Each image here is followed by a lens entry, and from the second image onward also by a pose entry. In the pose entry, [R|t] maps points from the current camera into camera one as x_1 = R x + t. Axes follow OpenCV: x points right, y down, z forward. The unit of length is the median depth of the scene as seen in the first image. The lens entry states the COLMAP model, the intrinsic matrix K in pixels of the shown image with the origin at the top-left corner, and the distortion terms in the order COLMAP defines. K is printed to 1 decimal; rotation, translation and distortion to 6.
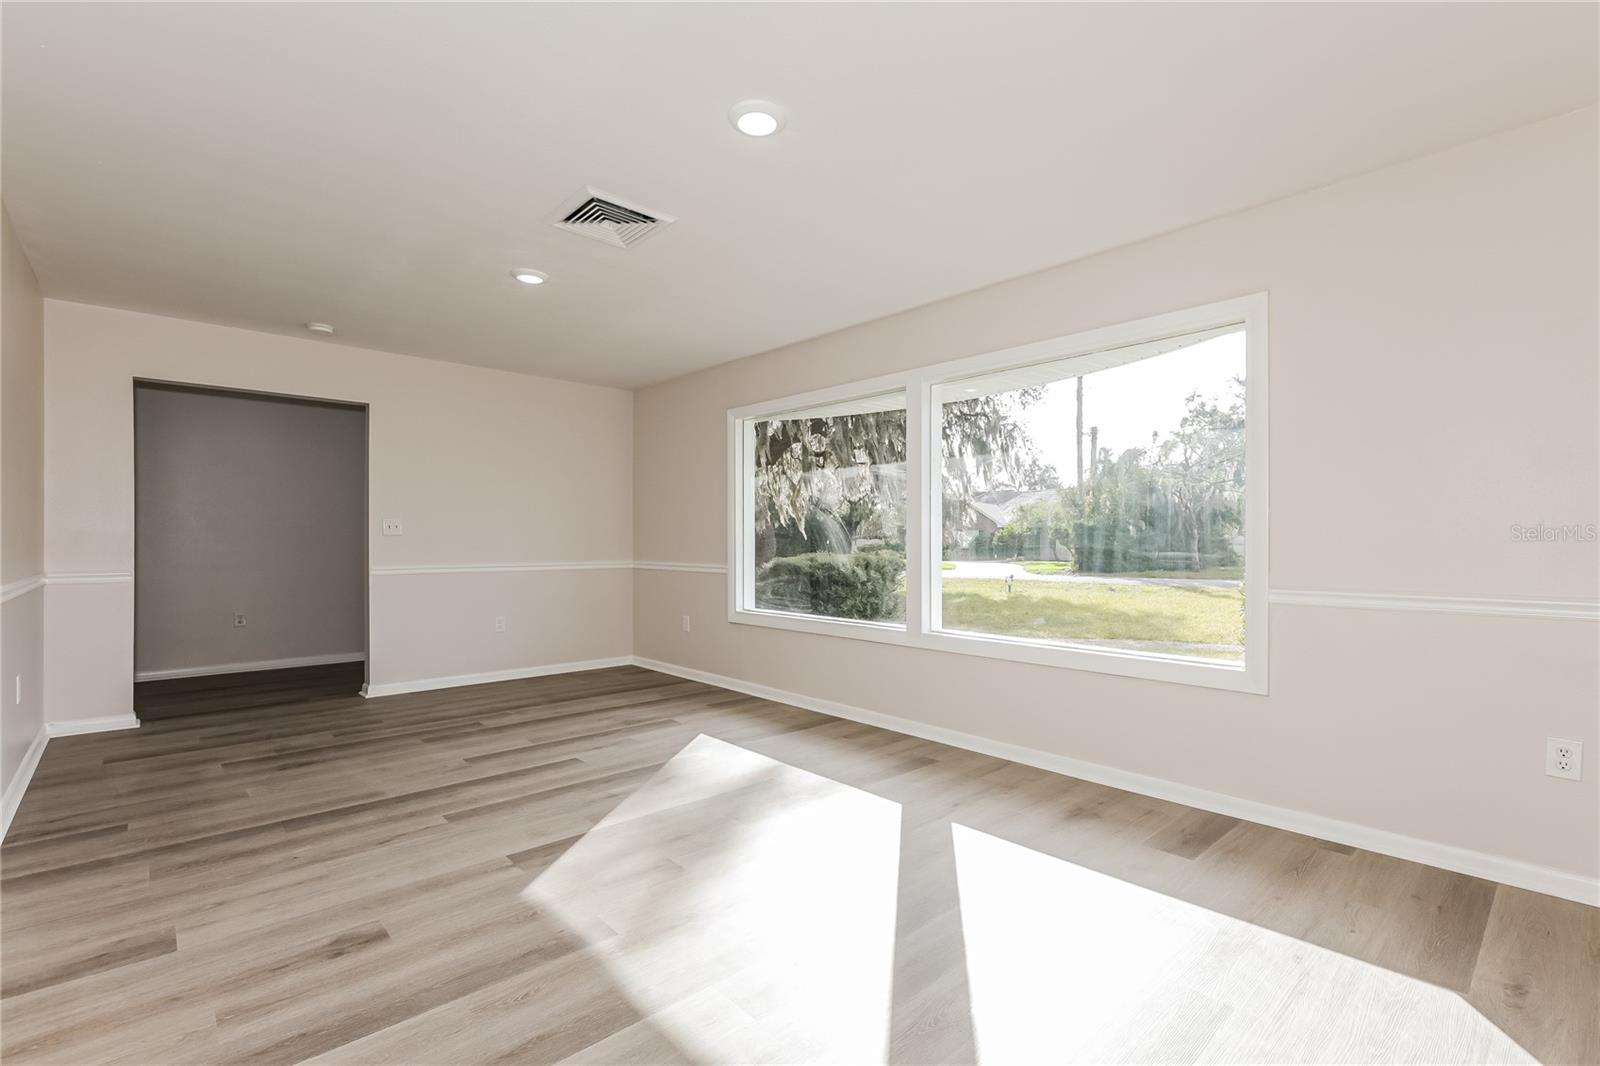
lens RADIAL K [[720.7, 0, 810.6], [0, 720.7, 541.4], [0, 0, 1]] dist [0.015740, -0.001460]
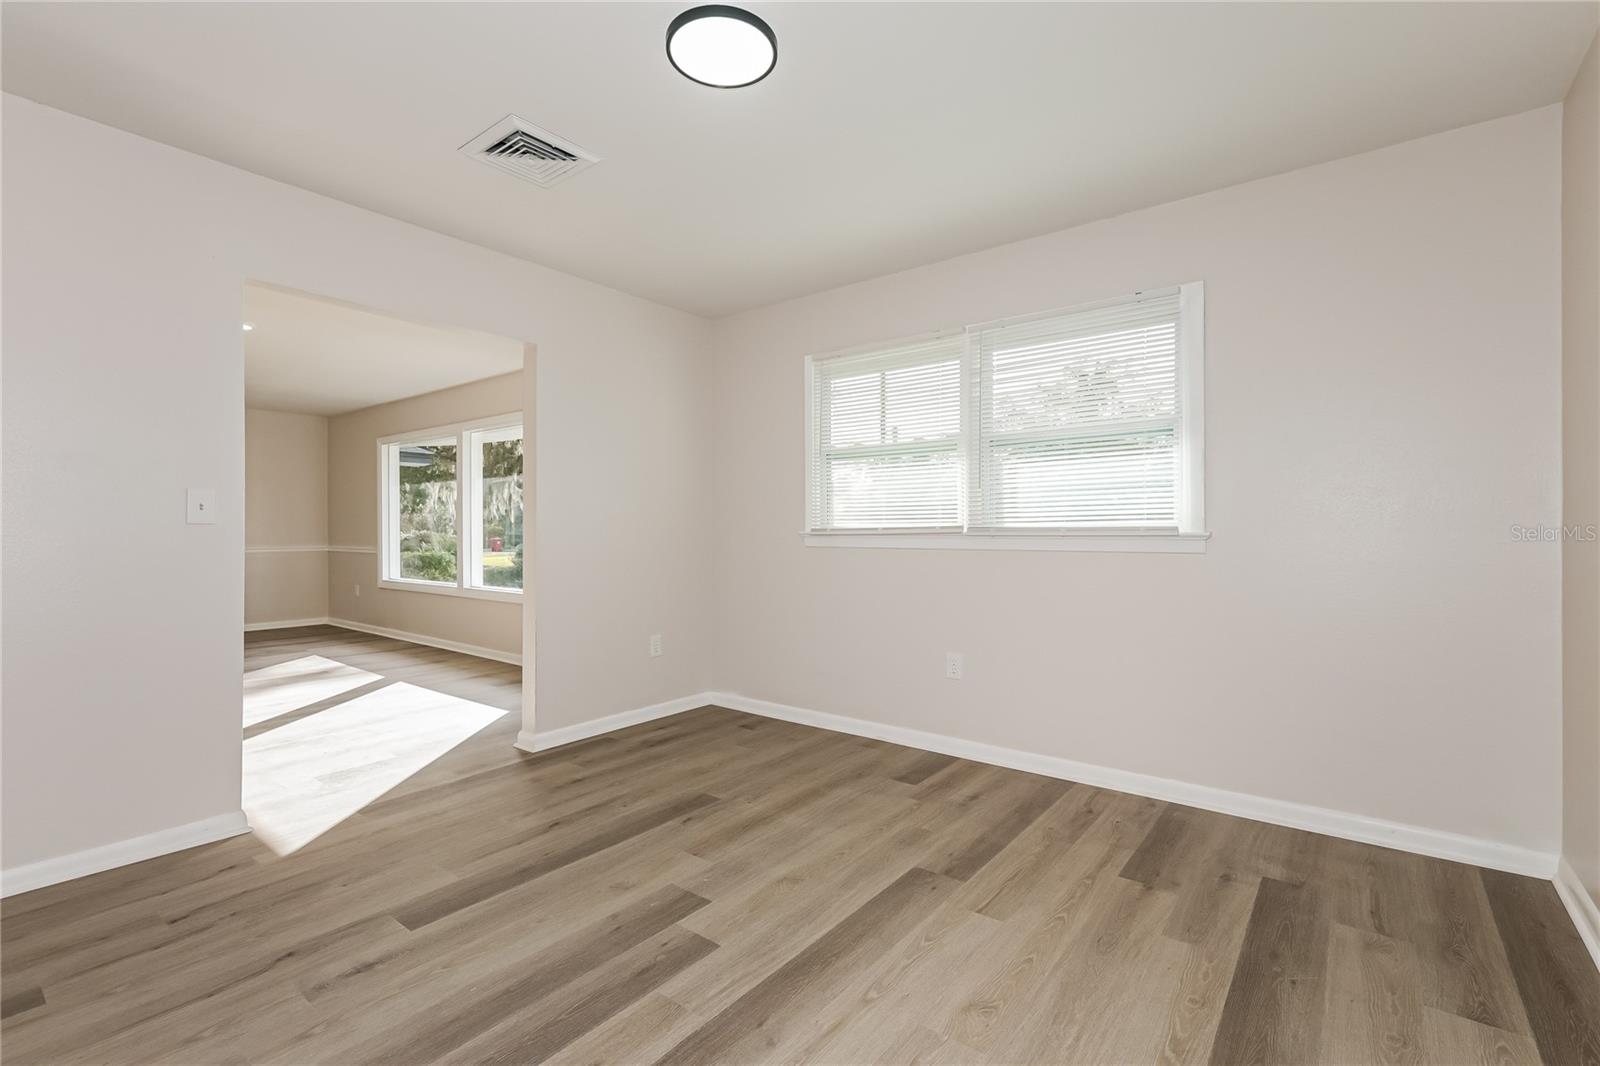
lens RADIAL K [[720.7, 0, 789.1], [0, 720.7, 525.4], [0, 0, 1]] dist [0.015740, -0.001460]
pose [[0.992756, -0.005737, 0.120015, 0.809313], [0.006652, 0.999952, -0.007226, 0.007314], [-0.119967, 0.007972, 0.992746, -0.803820]]
